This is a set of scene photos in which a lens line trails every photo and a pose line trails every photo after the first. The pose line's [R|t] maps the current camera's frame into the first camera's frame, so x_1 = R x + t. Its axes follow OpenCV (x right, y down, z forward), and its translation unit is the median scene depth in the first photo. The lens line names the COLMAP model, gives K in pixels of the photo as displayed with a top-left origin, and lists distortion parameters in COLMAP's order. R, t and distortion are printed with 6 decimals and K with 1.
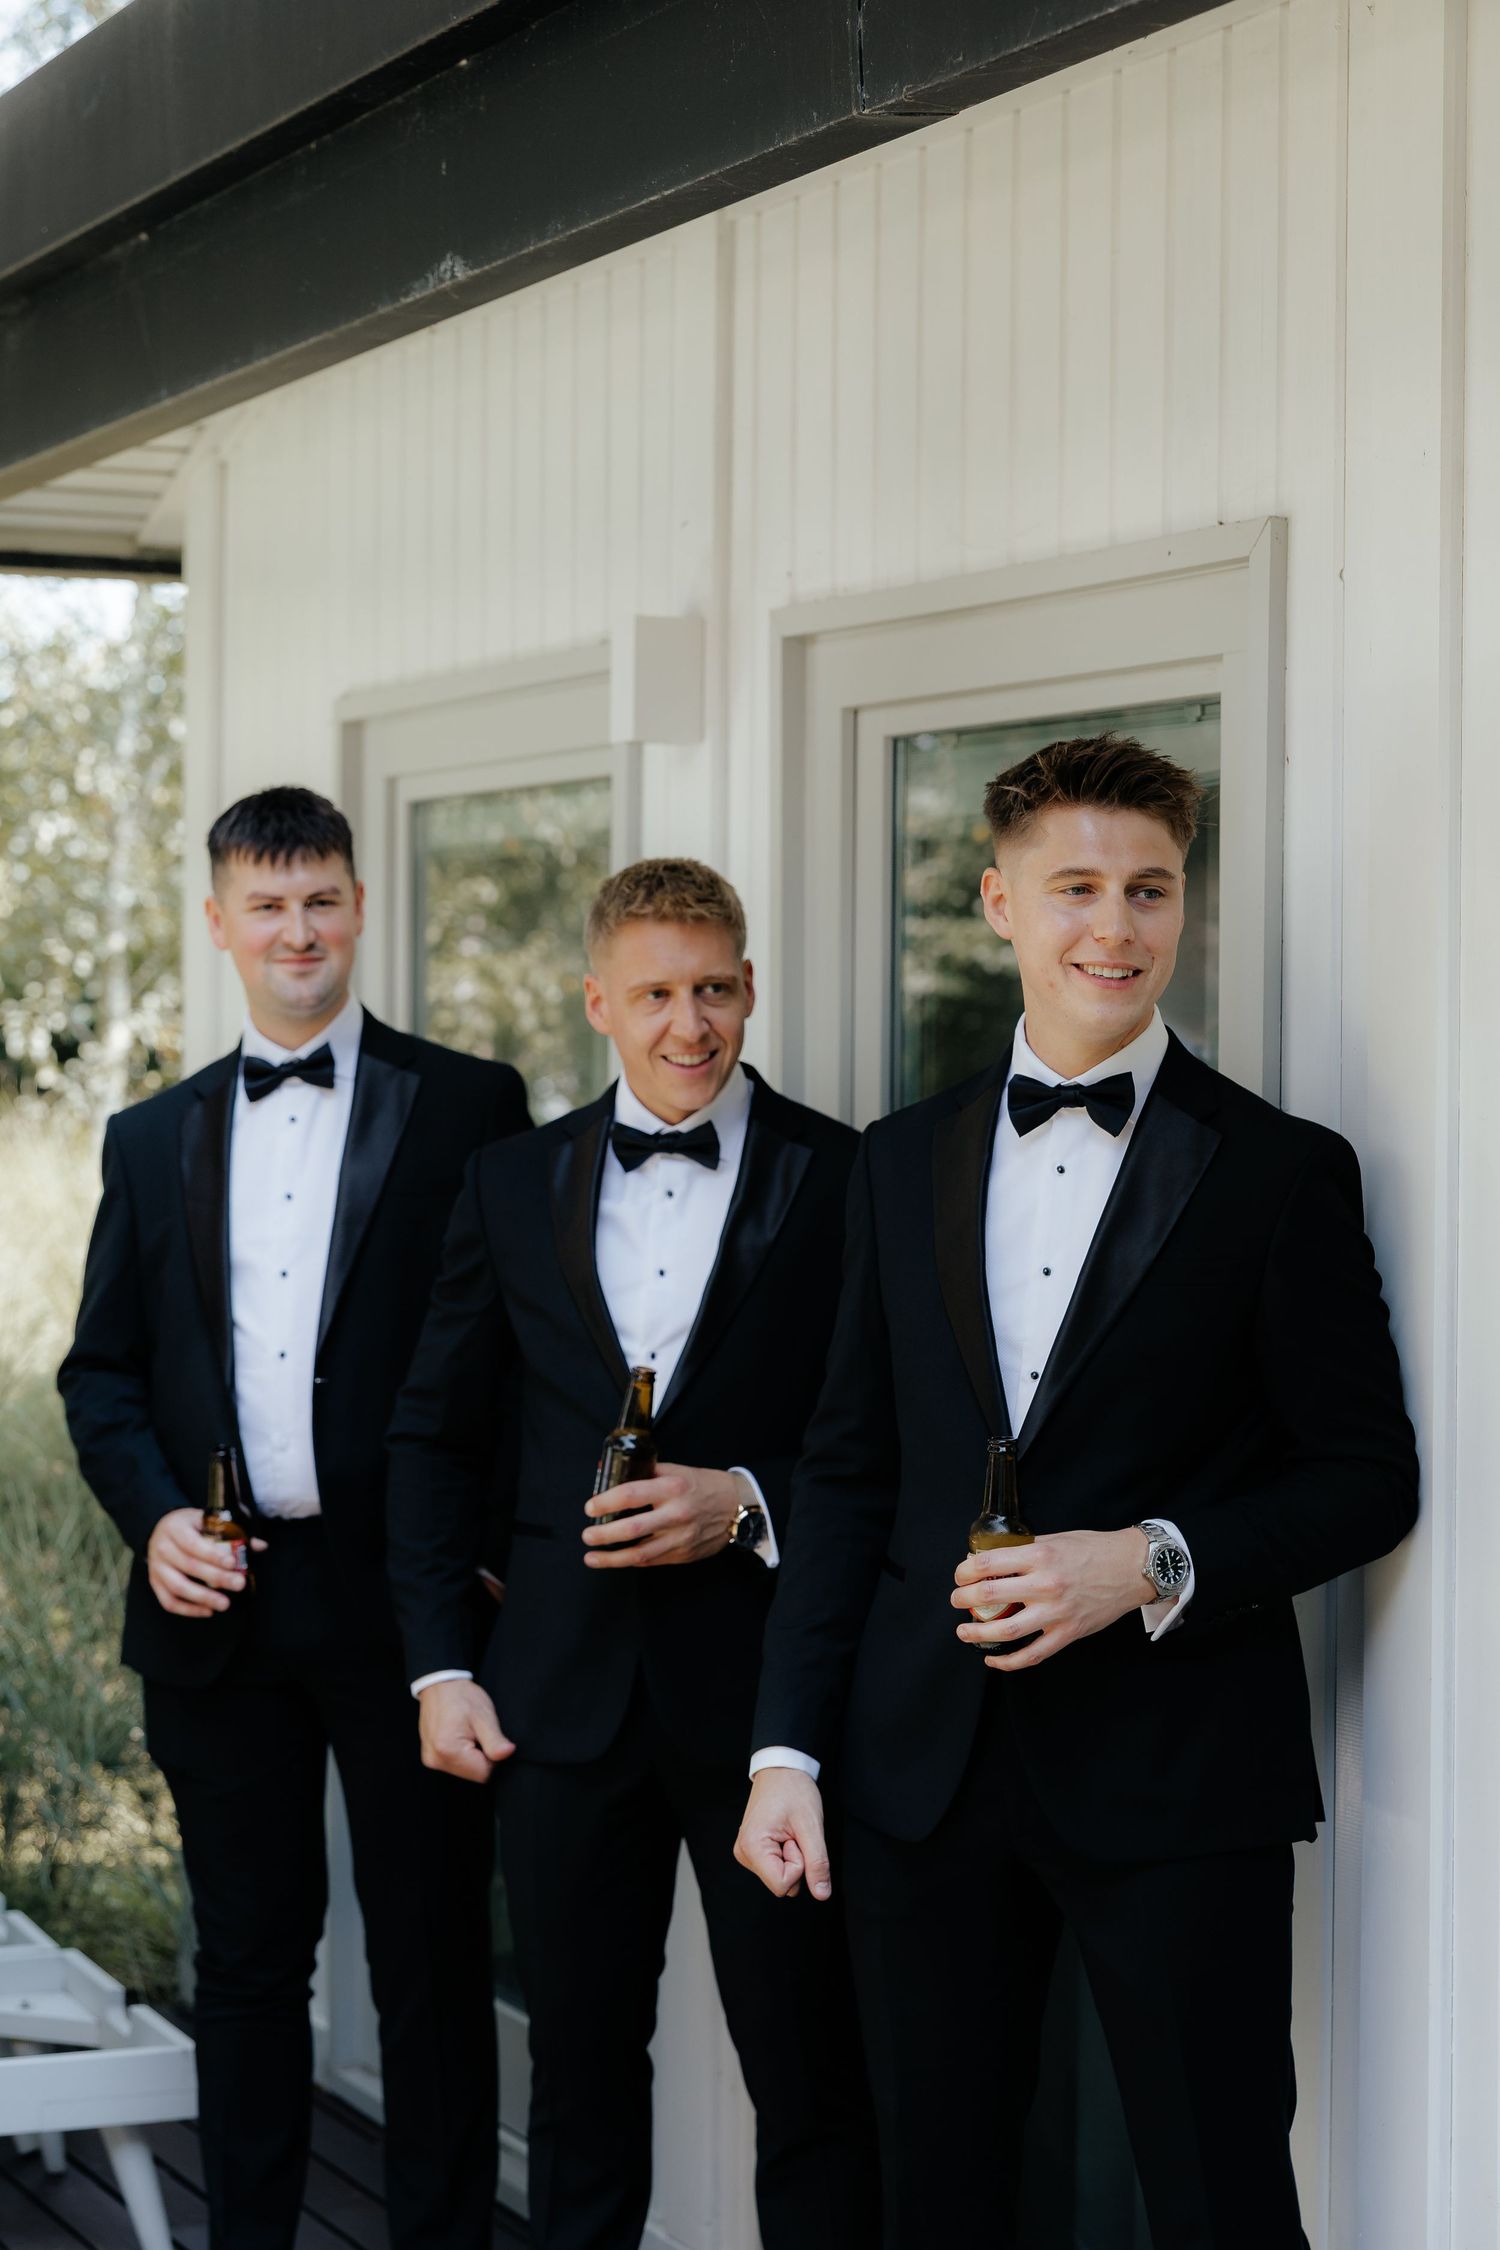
lens RADIAL K [[4154.2, 0, 750.0], [0, 4154.2, 1125.0], [0, 0, 1]] dist [0.003265, -0.130505]
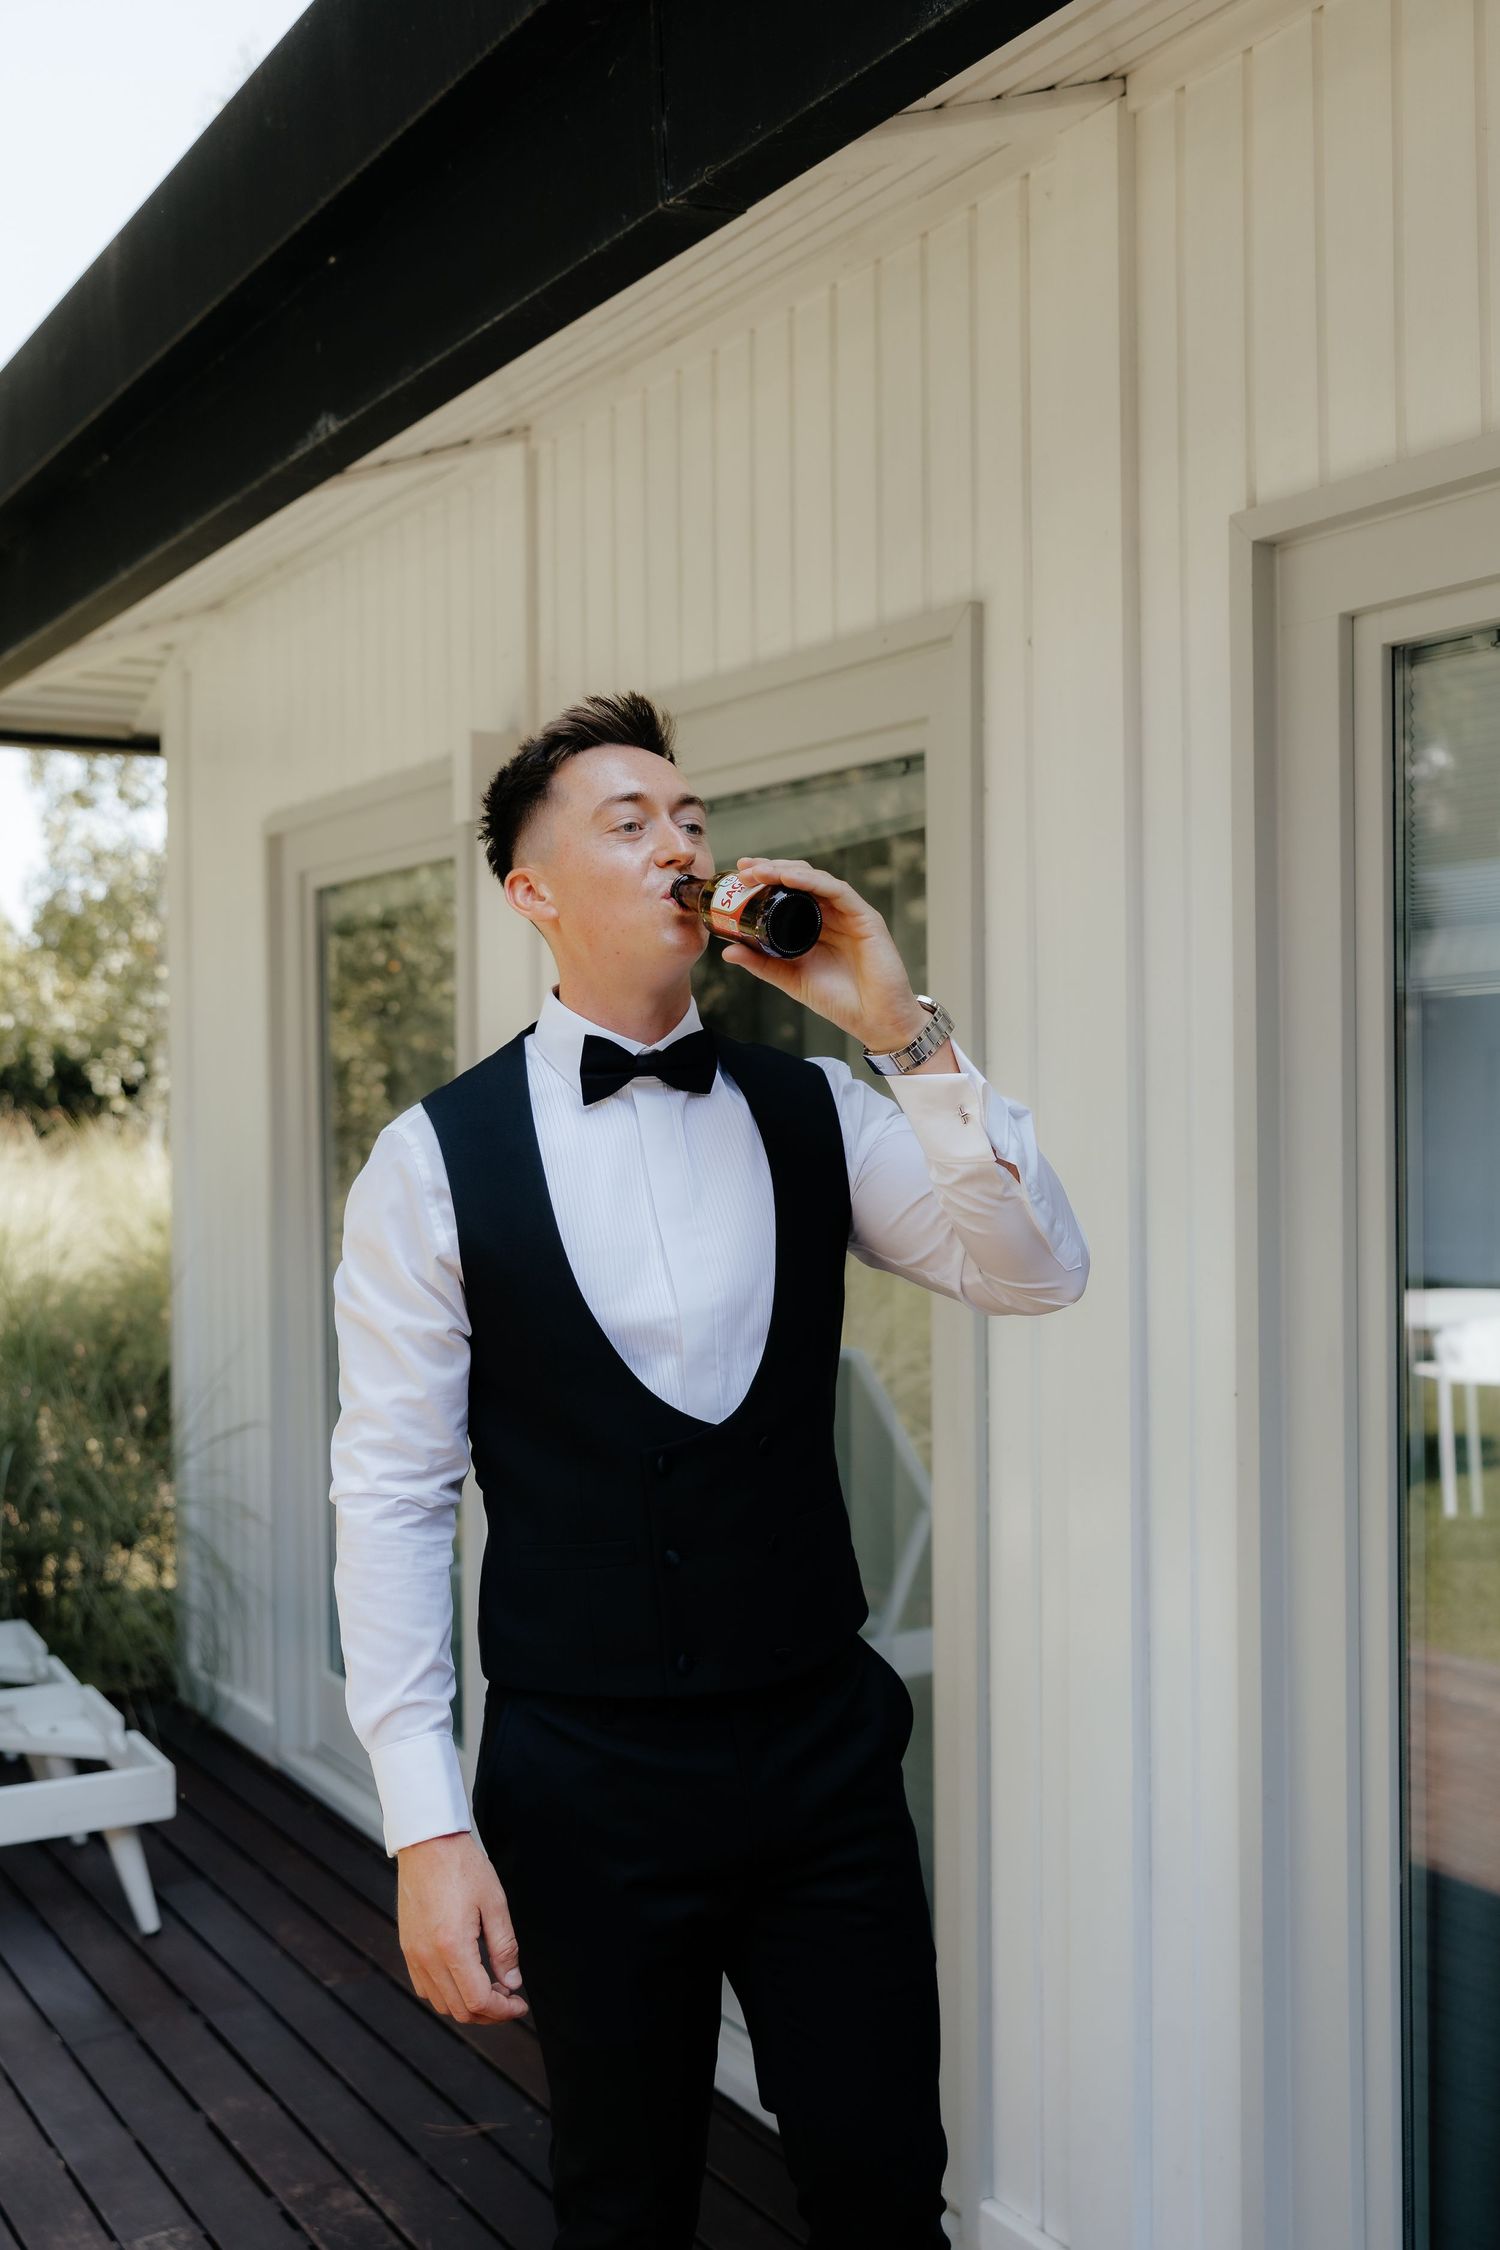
lens RADIAL K [[2172.9, 0, 750.0], [0, 2172.9, 1125.0], [0, 0, 1]] dist [-0.011679, -0.000469]
pose [[0.994466, -0.018090, 0.103490, -0.012658], [0.018529, 0.999823, -0.003290, 0.013709], [-0.103412, 0.005189, 0.994625, 0.276433]]
